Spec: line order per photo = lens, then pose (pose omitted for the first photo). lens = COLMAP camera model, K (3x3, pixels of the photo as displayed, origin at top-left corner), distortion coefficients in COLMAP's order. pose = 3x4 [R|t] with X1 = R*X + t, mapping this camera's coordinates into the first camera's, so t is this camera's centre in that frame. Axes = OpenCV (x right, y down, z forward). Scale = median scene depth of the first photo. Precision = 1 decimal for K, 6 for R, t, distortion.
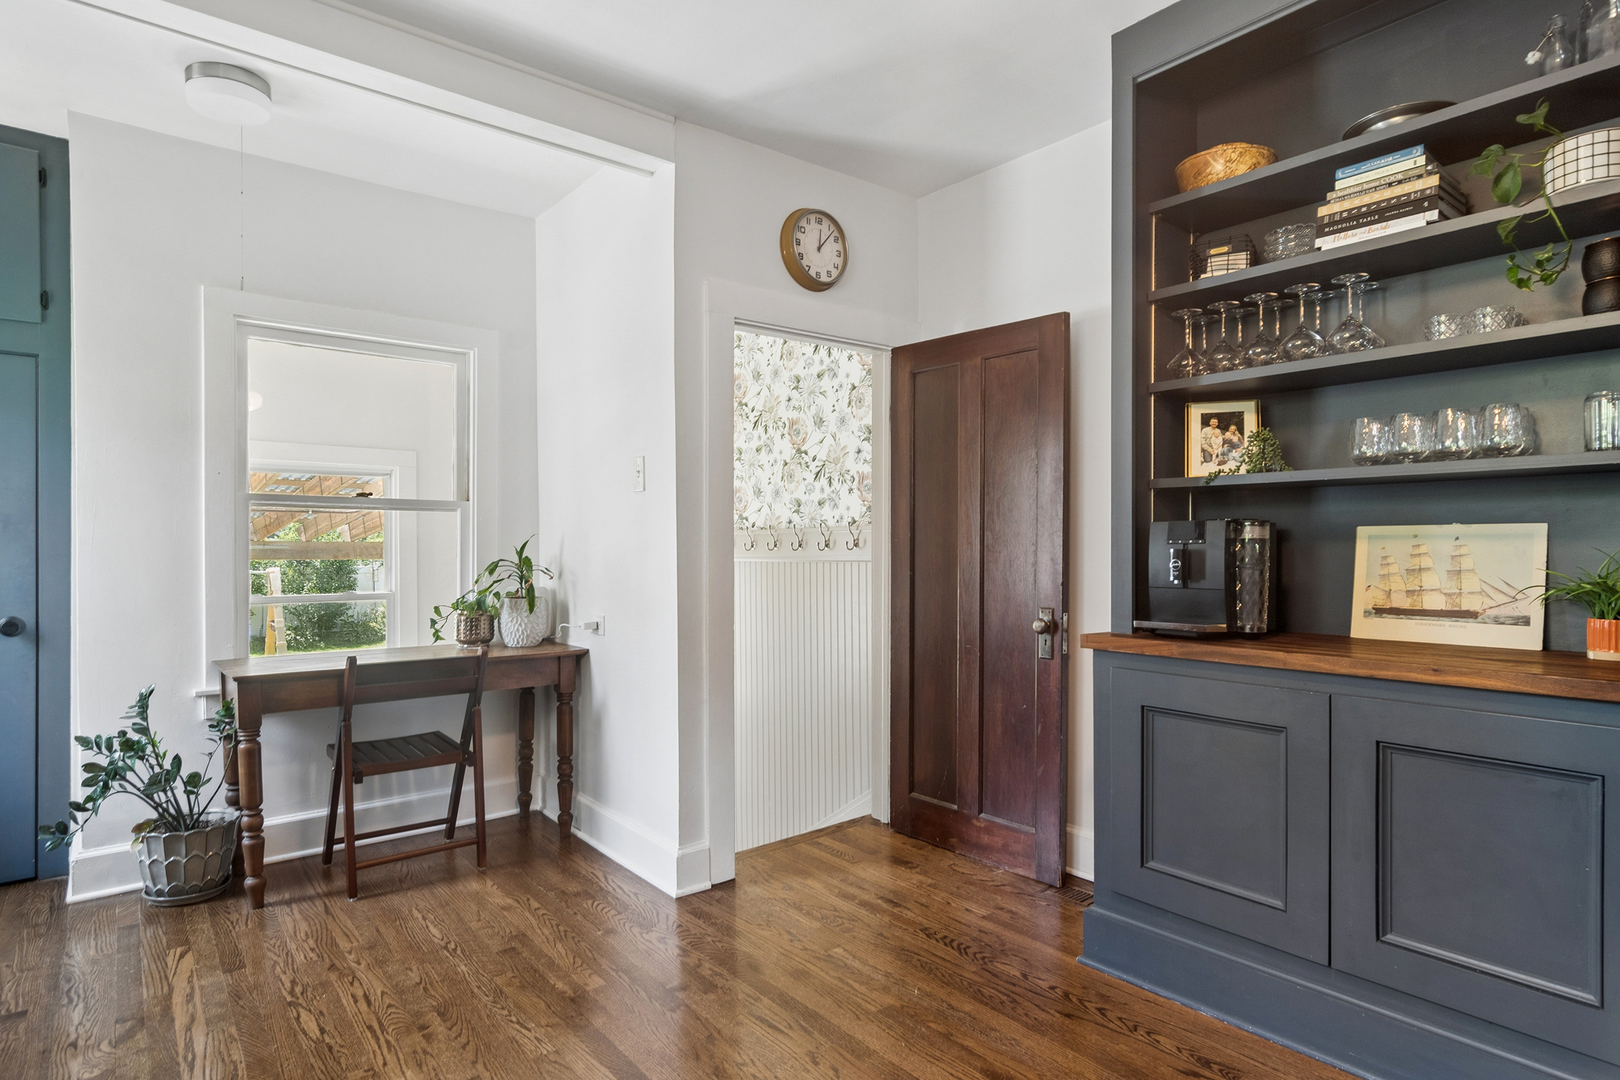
lens RADIAL K [[878.7, 0, 806.8], [0, 878.7, 544.6], [0, 0, 1]] dist [-0.000467, 0.000928]
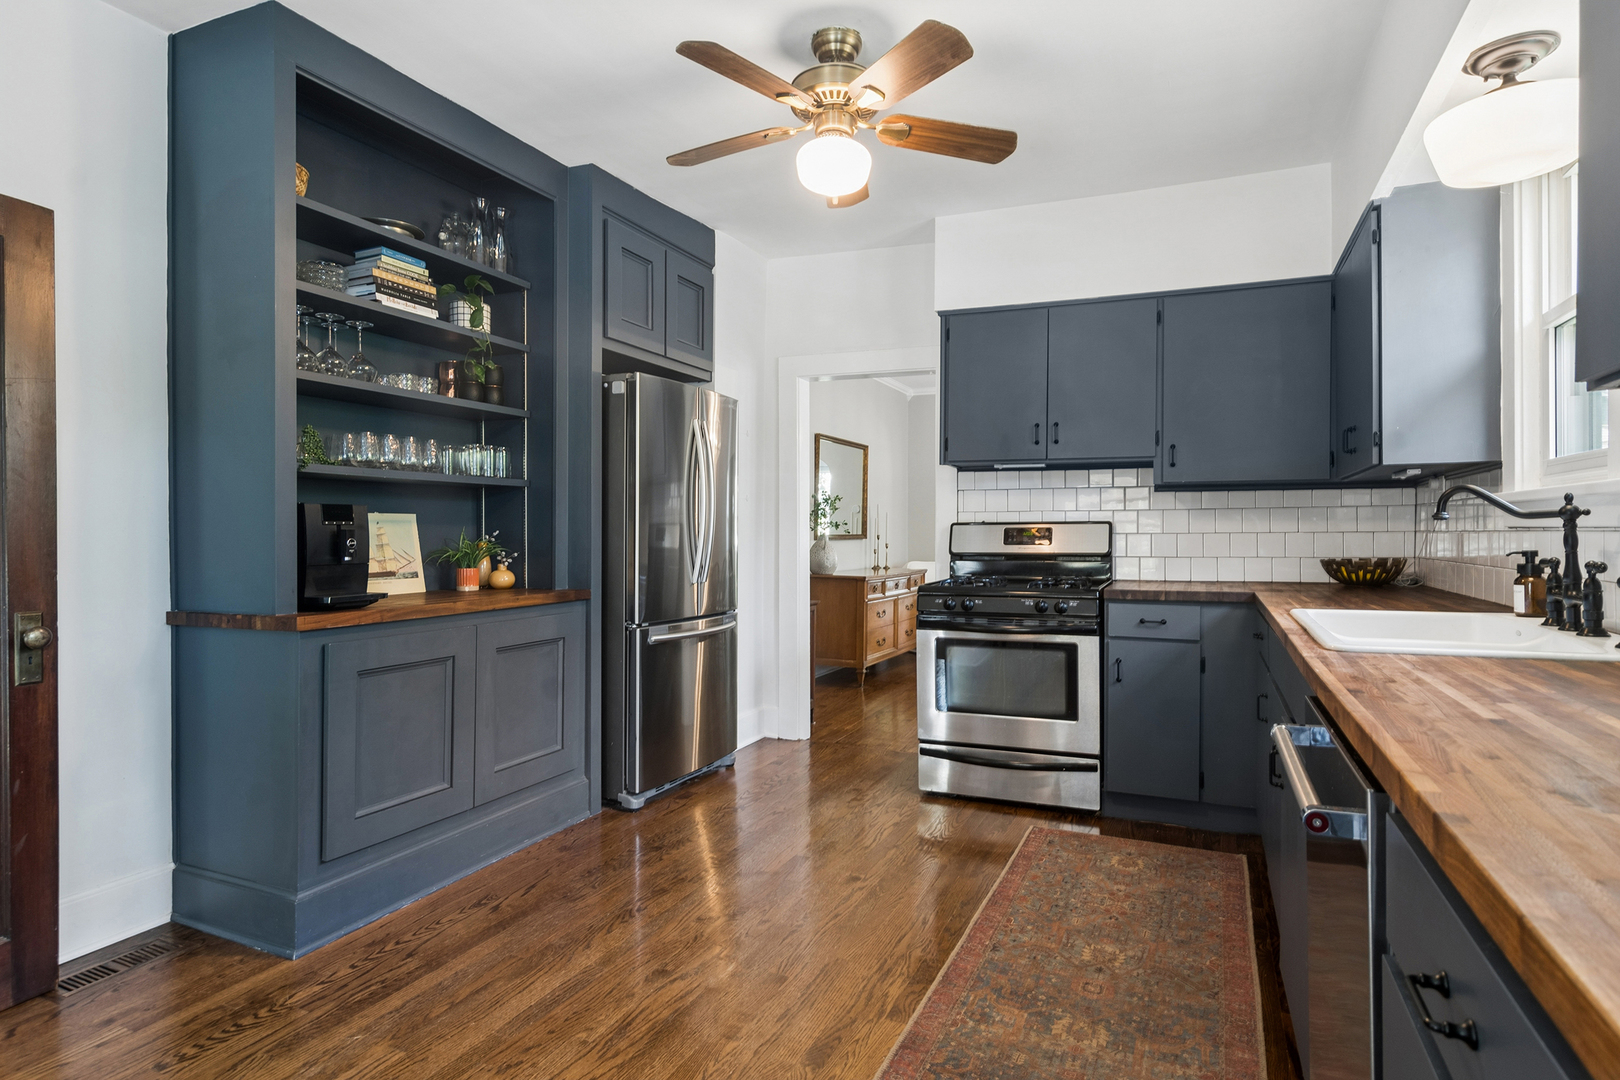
lens RADIAL K [[867.8, 0, 811.1], [0, 867.8, 533.3], [0, 0, 1]] dist [0.000023, 0.000594]
pose [[-0.456613, -0.001156, 0.889665, -0.894368], [0.000700, 0.999998, 0.001659, 0.008774], [-0.889665, 0.001380, -0.456612, 1.050353]]
